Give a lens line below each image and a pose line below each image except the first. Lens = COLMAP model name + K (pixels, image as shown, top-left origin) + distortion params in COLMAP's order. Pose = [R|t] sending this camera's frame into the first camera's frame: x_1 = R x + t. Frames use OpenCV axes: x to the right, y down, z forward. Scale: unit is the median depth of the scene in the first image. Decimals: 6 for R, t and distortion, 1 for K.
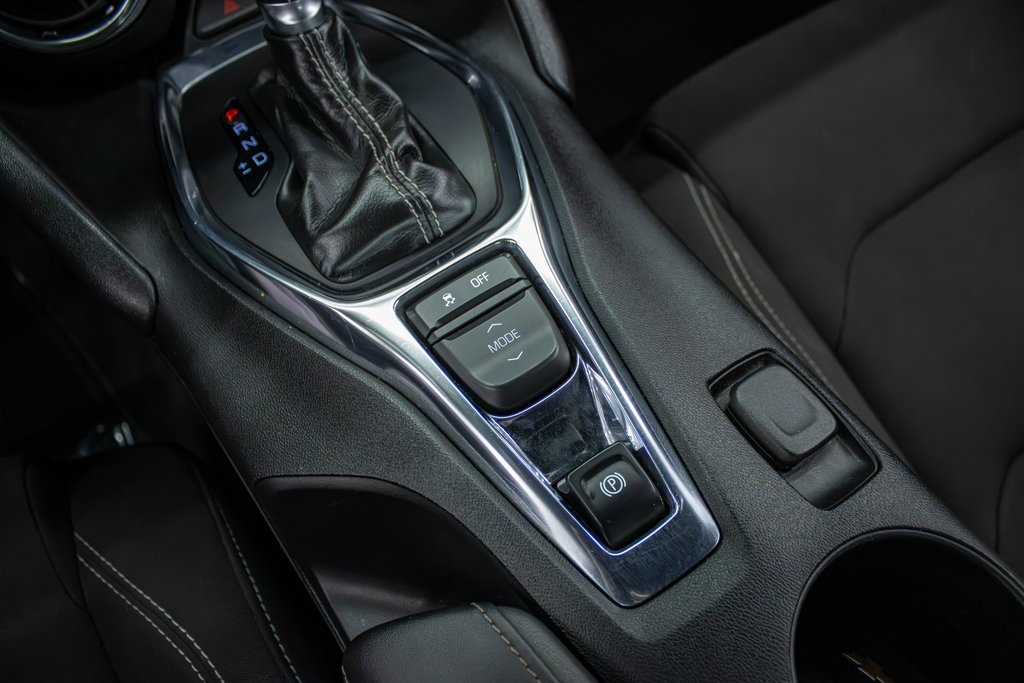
lens RADIAL K [[838.5, 0, 490.5], [0, 838.5, 341.4], [0, 0, 1]] dist [-0.180430, 0.177977]
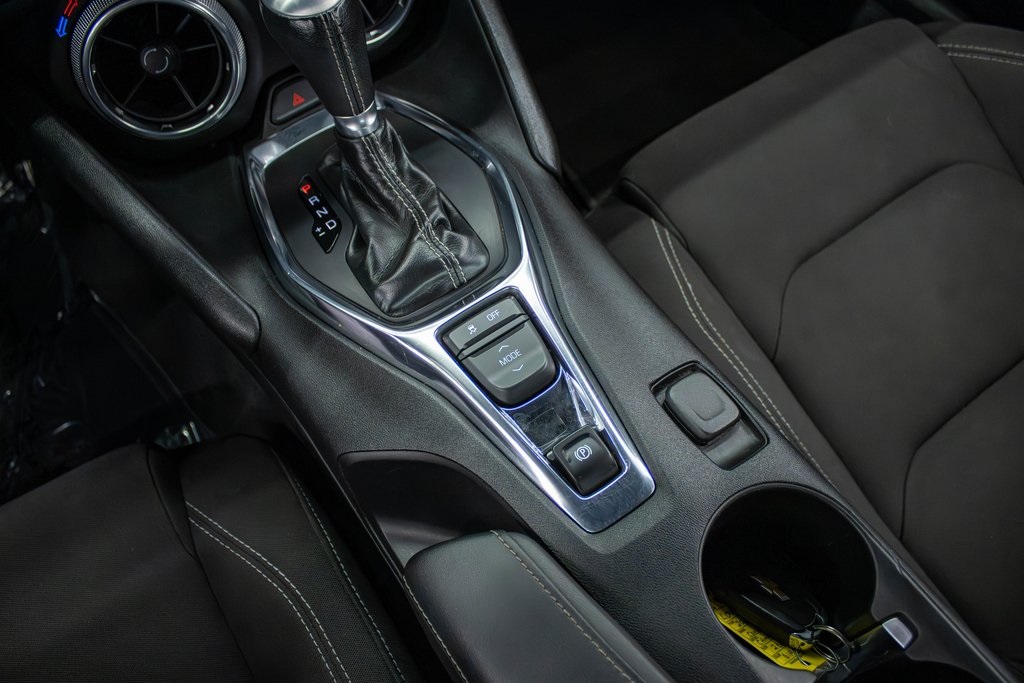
lens RADIAL K [[838.5, 0, 490.5], [0, 838.5, 341.4], [0, 0, 1]] dist [-0.180430, 0.177977]
pose [[0.999973, -0.006794, -0.002717, -0.012853], [0.006777, 0.999959, -0.006009, -0.018462], [0.002758, 0.005991, 0.999978, -0.427770]]
